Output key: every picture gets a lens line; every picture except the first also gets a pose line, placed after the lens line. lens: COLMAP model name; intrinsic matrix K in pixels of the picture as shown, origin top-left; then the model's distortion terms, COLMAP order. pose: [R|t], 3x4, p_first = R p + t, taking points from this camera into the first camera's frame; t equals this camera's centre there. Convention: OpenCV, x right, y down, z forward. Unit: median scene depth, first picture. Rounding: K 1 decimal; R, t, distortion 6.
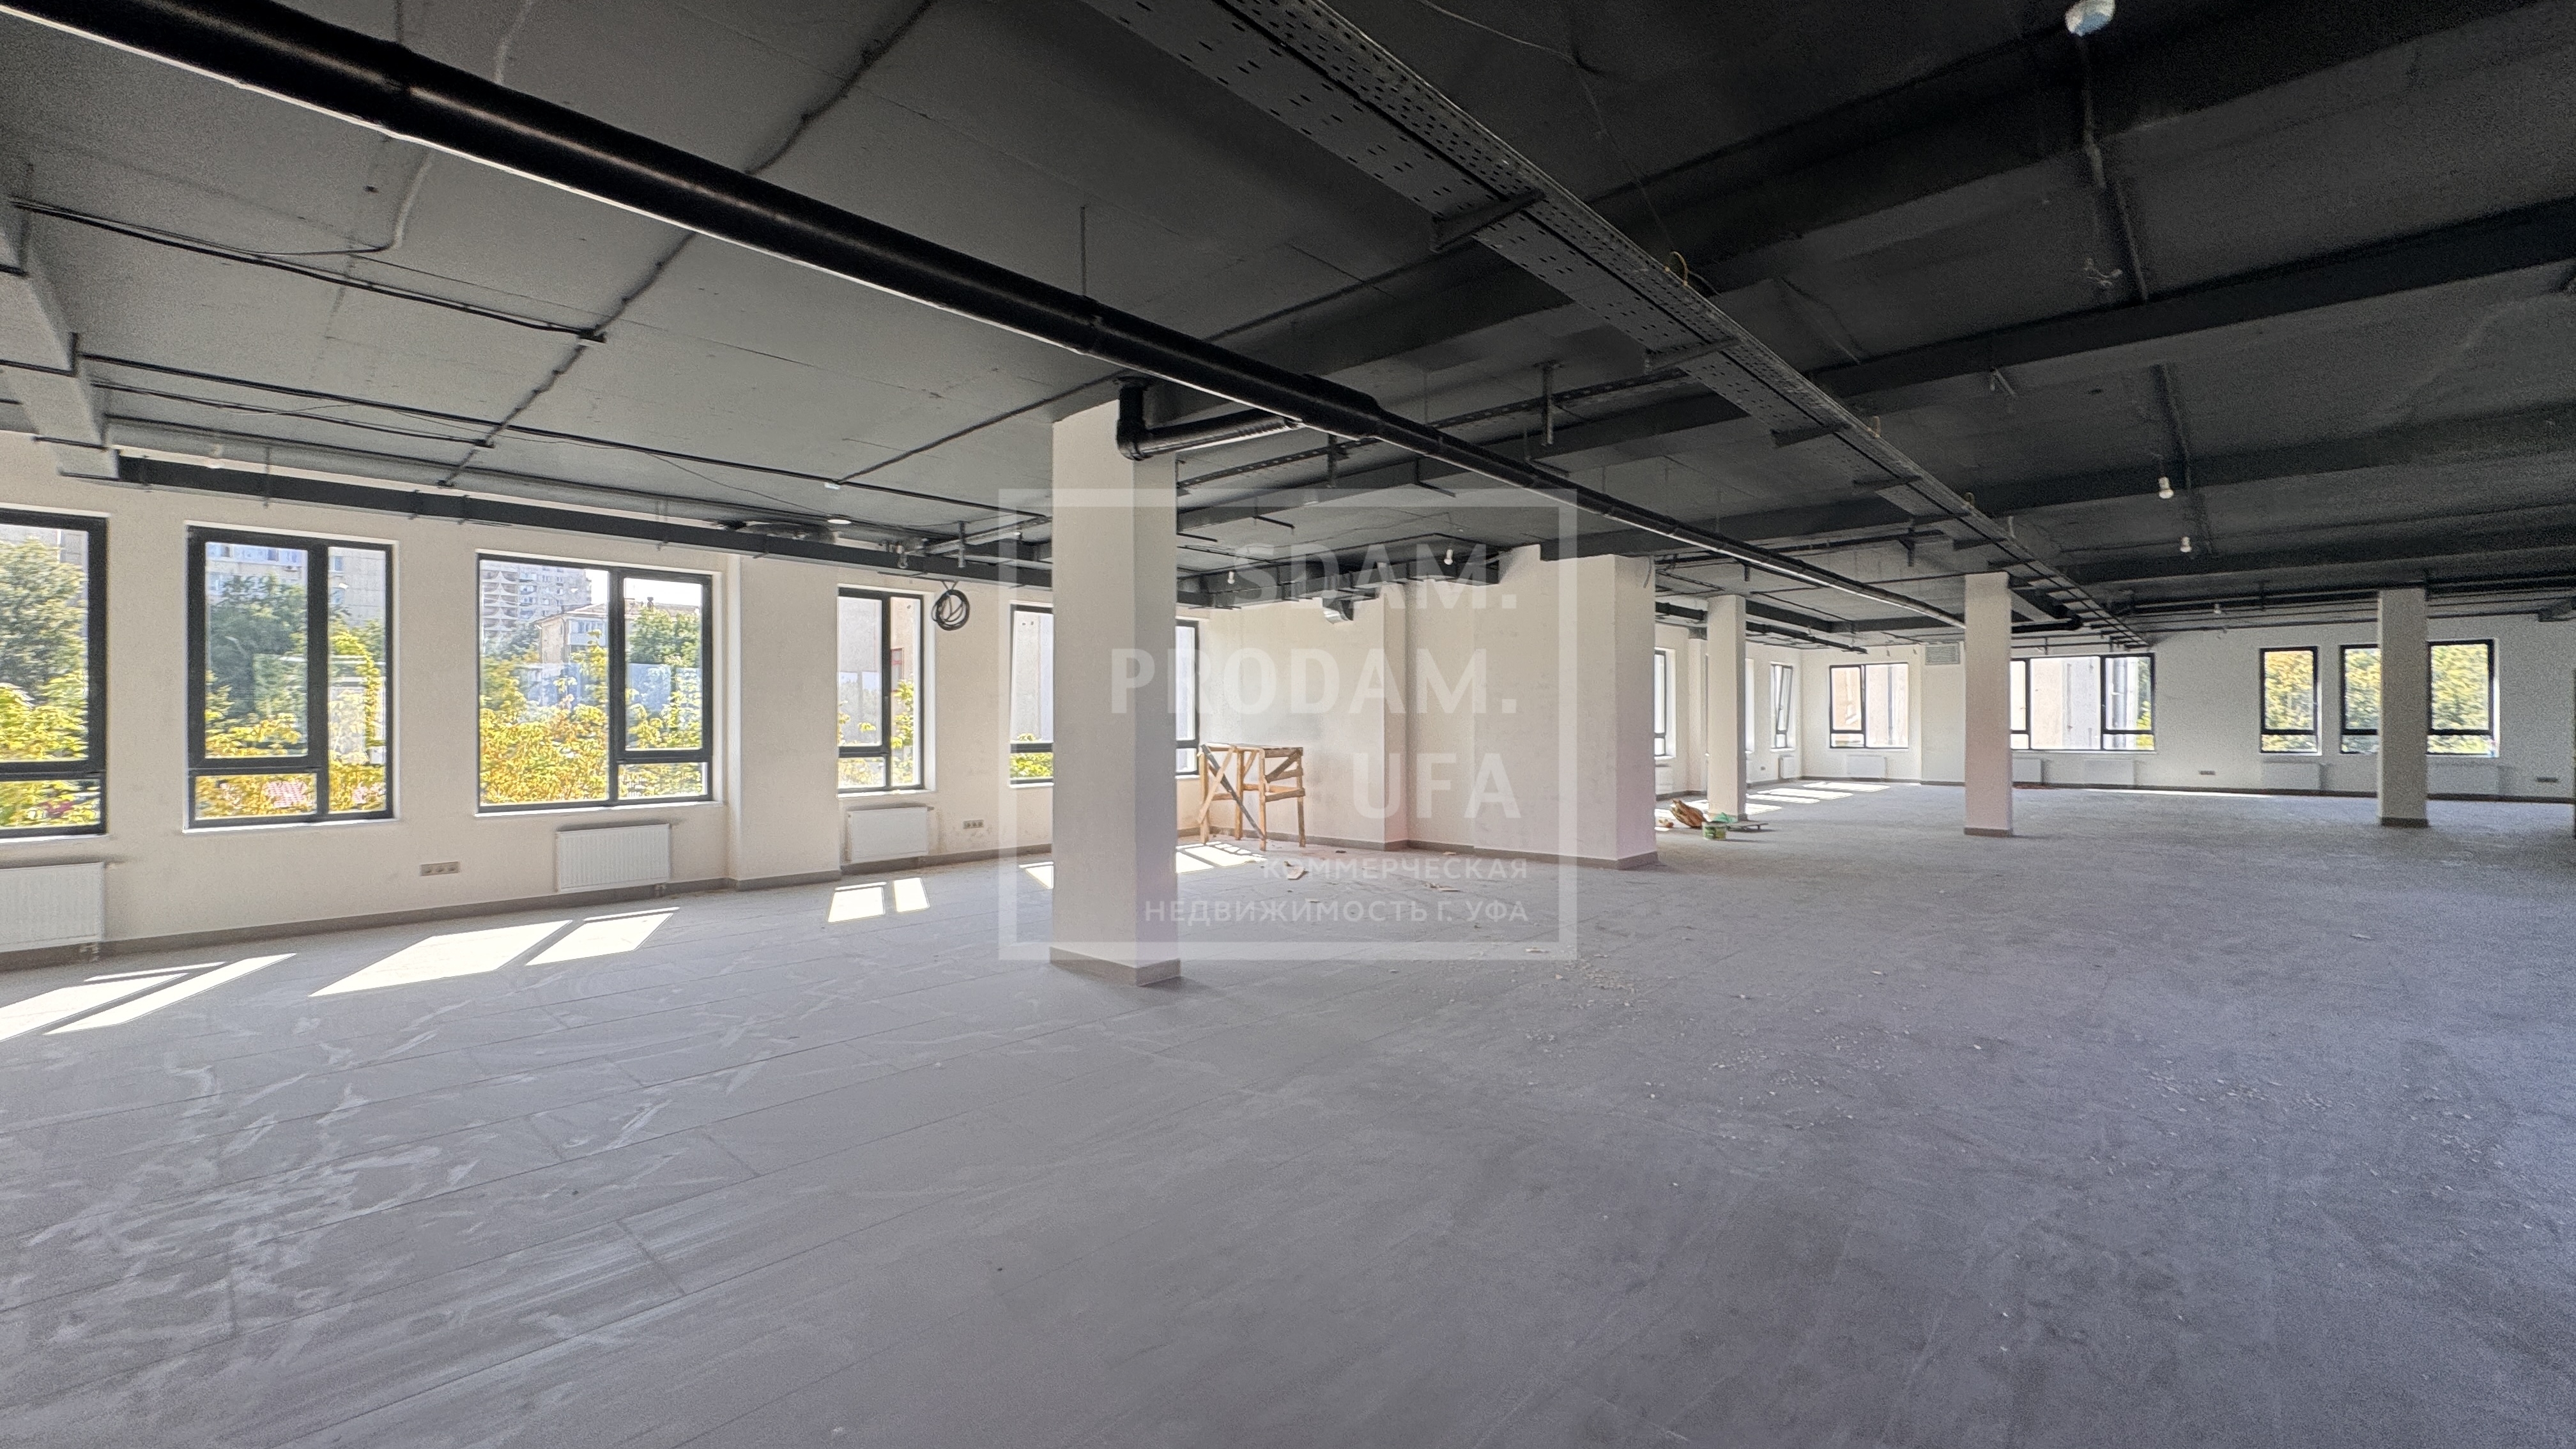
lens RADIAL K [[1022.3, 0, 1287.9], [0, 1022.3, 730.5], [0, 0, 1]] dist [-0.001959, 0.000141]
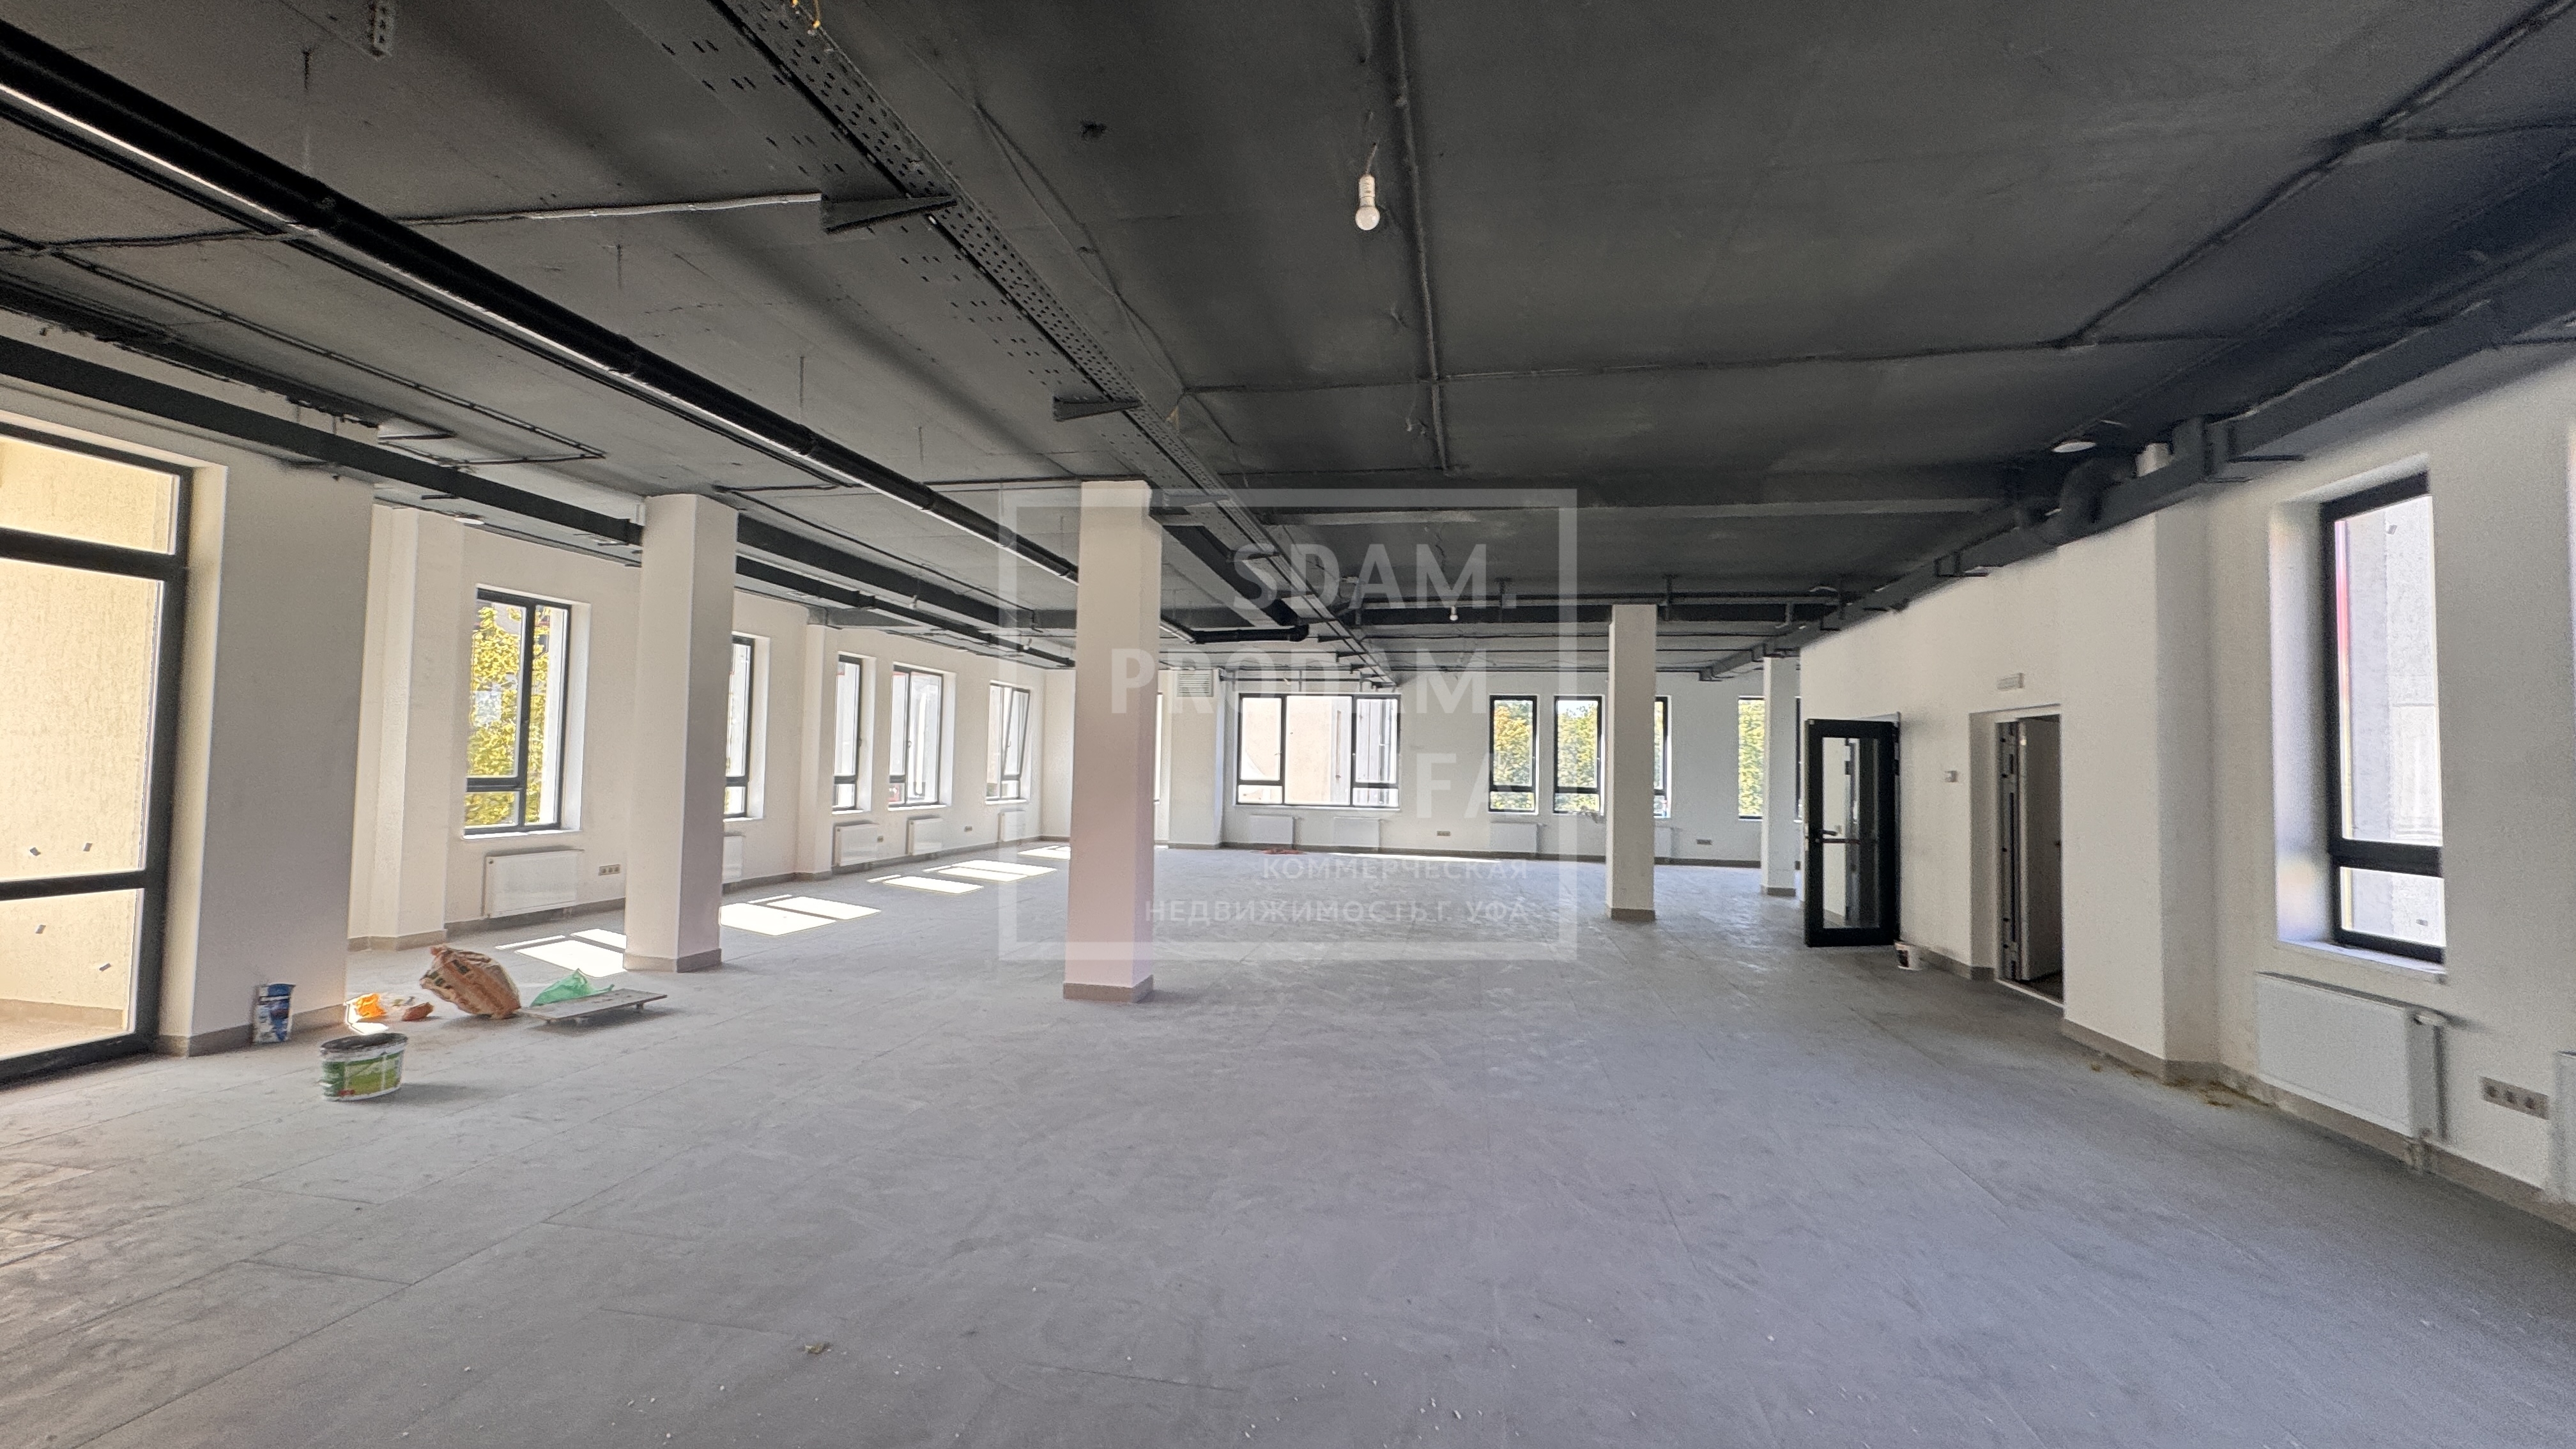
lens RADIAL K [[1022.3, 0, 1276.8], [0, 1022.3, 731.5], [0, 0, 1]] dist [-0.001959, 0.000141]
pose [[0.844321, 0.042216, 0.534173, 0.589015], [-0.022763, 0.998818, -0.042957, -0.010090], [-0.535354, 0.024110, 0.844283, 0.640300]]
